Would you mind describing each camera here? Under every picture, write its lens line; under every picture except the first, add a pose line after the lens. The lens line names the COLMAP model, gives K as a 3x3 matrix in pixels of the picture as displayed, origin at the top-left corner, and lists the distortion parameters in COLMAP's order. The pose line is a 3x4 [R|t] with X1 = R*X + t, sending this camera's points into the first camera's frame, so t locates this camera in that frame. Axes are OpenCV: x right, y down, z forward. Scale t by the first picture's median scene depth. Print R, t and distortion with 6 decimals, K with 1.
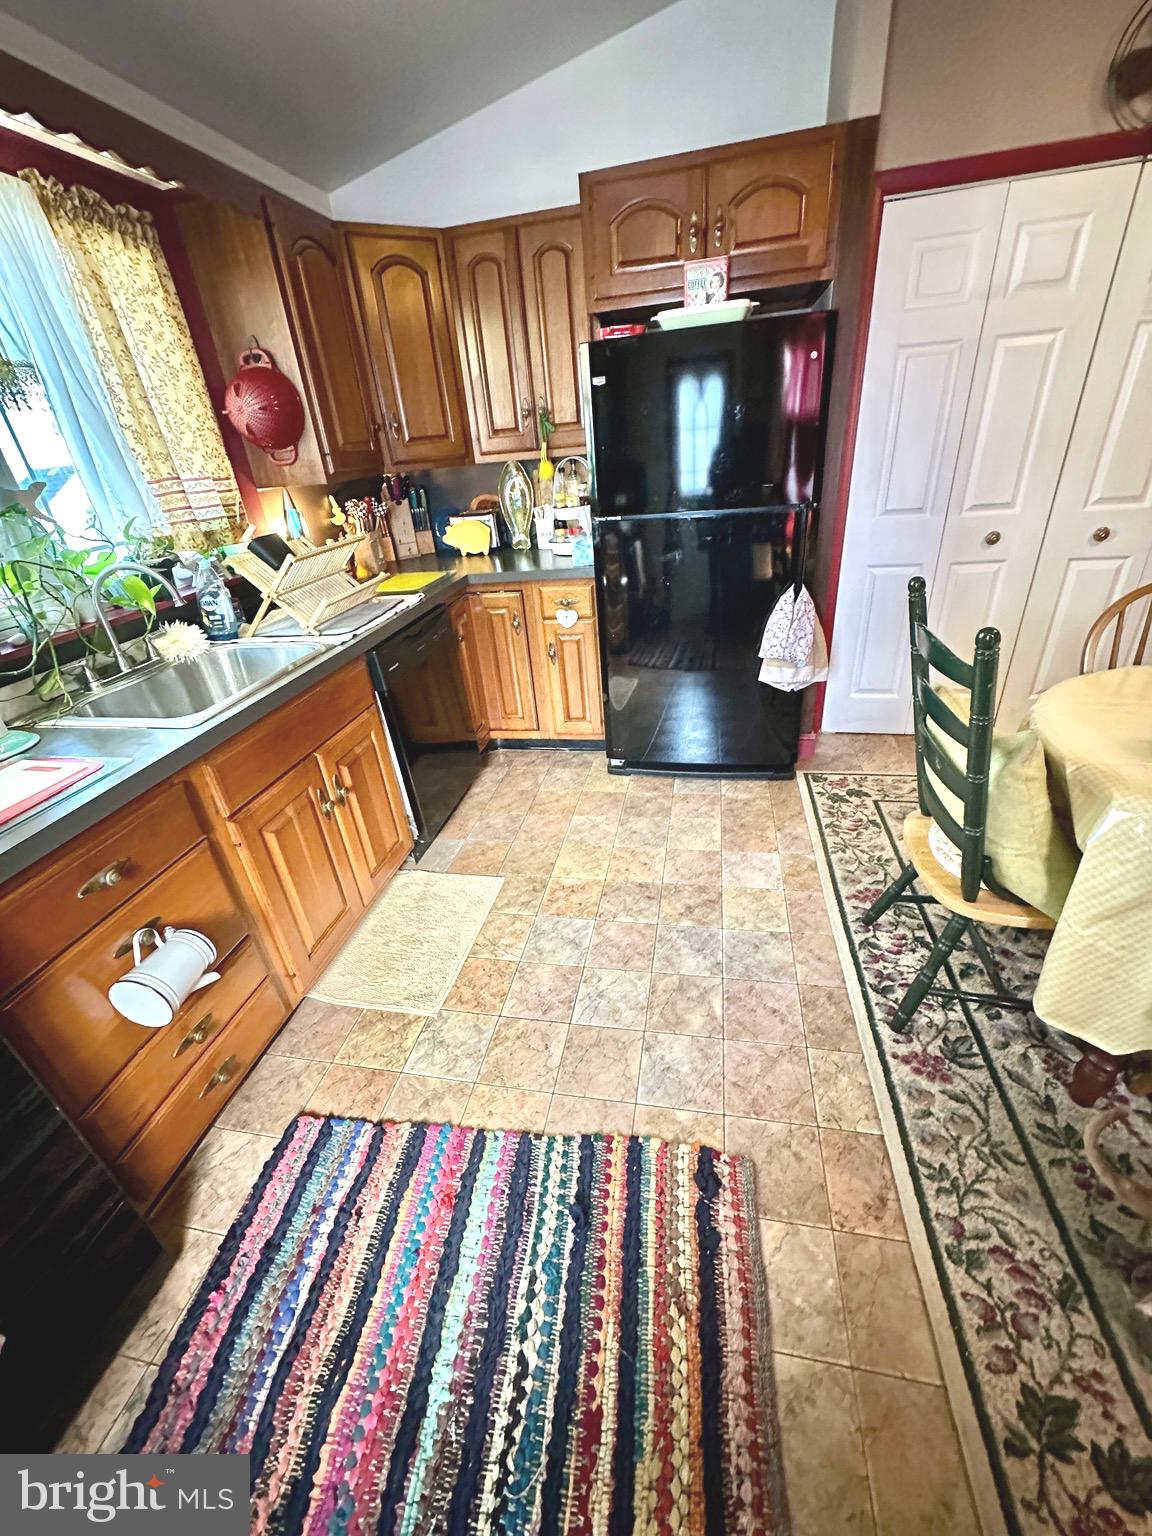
lens RADIAL K [[612.3, 0, 576.0], [0, 612.3, 768.0], [0, 0, 1]] dist [-0.001590, -0.000144]
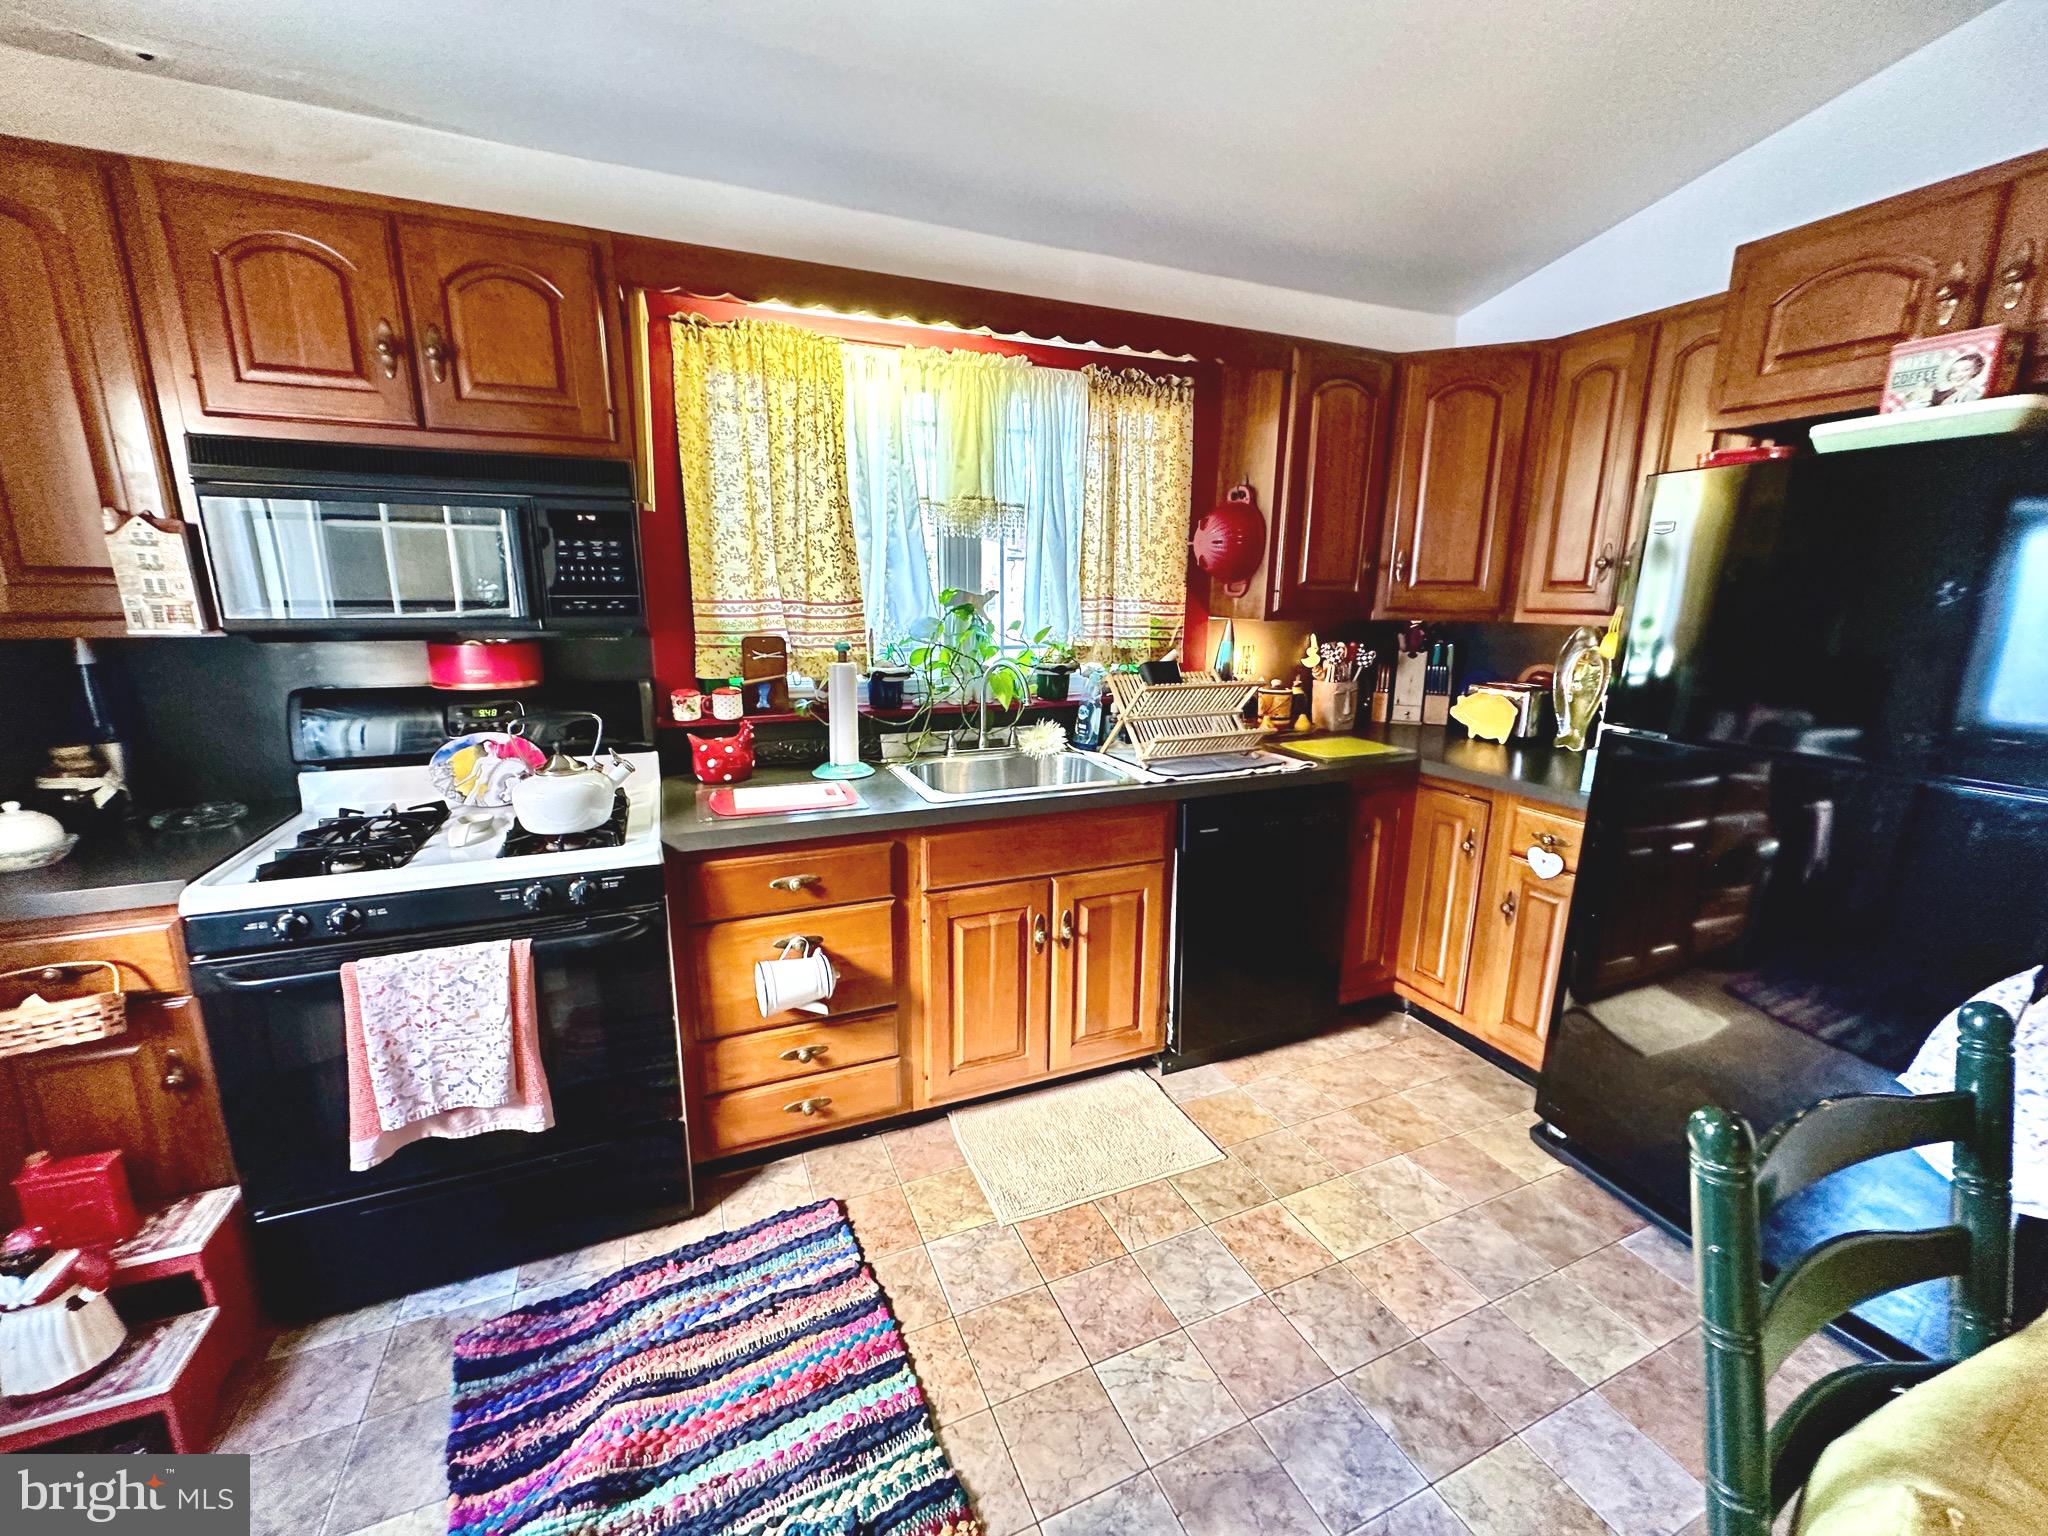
lens RADIAL K [[815.5, 0, 1022.9], [0, 815.5, 771.4], [0, 0, 1]] dist [-0.000608, 0.000024]
pose [[0.572170, 0.265876, -0.775843, 0.399603], [-0.439758, 0.897963, -0.016588, -0.111102], [0.692268, 0.350674, 0.630708, 0.111091]]
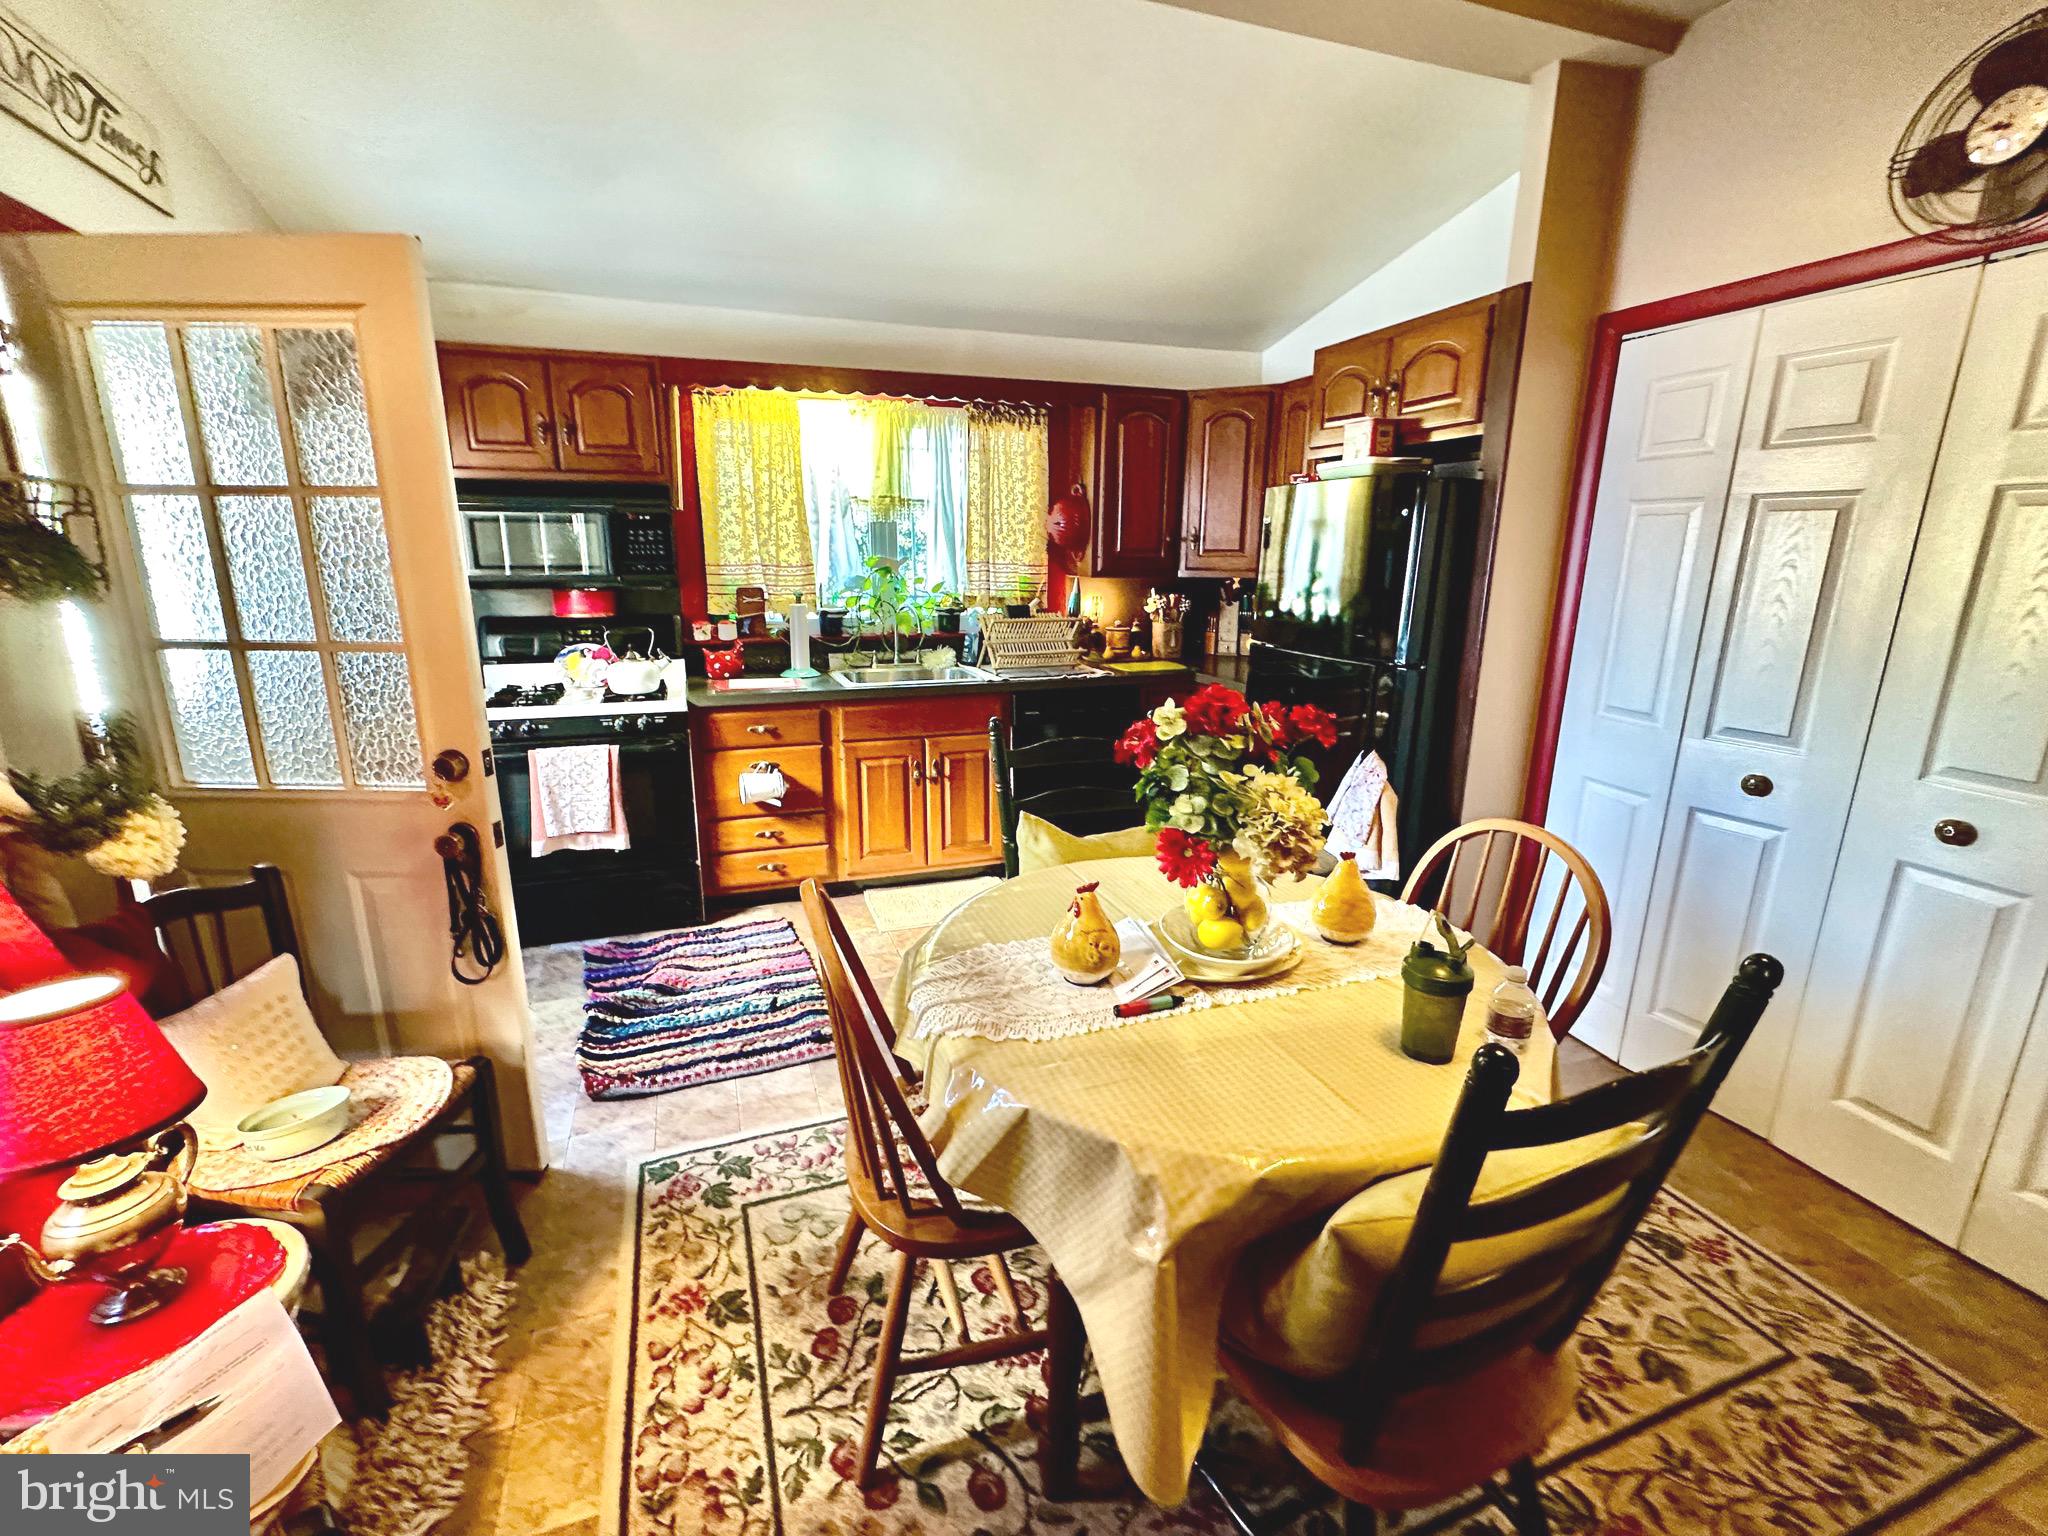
lens RADIAL K [[888.0, 0, 1019.1], [0, 888.0, 772.2], [0, 0, 1]] dist [0.000514, 0.000092]
pose [[0.521304, 0.290818, -0.802289, 1.244113], [-0.448657, 0.893123, 0.032220, -0.105645], [0.725913, 0.343156, 0.596066, -0.080920]]
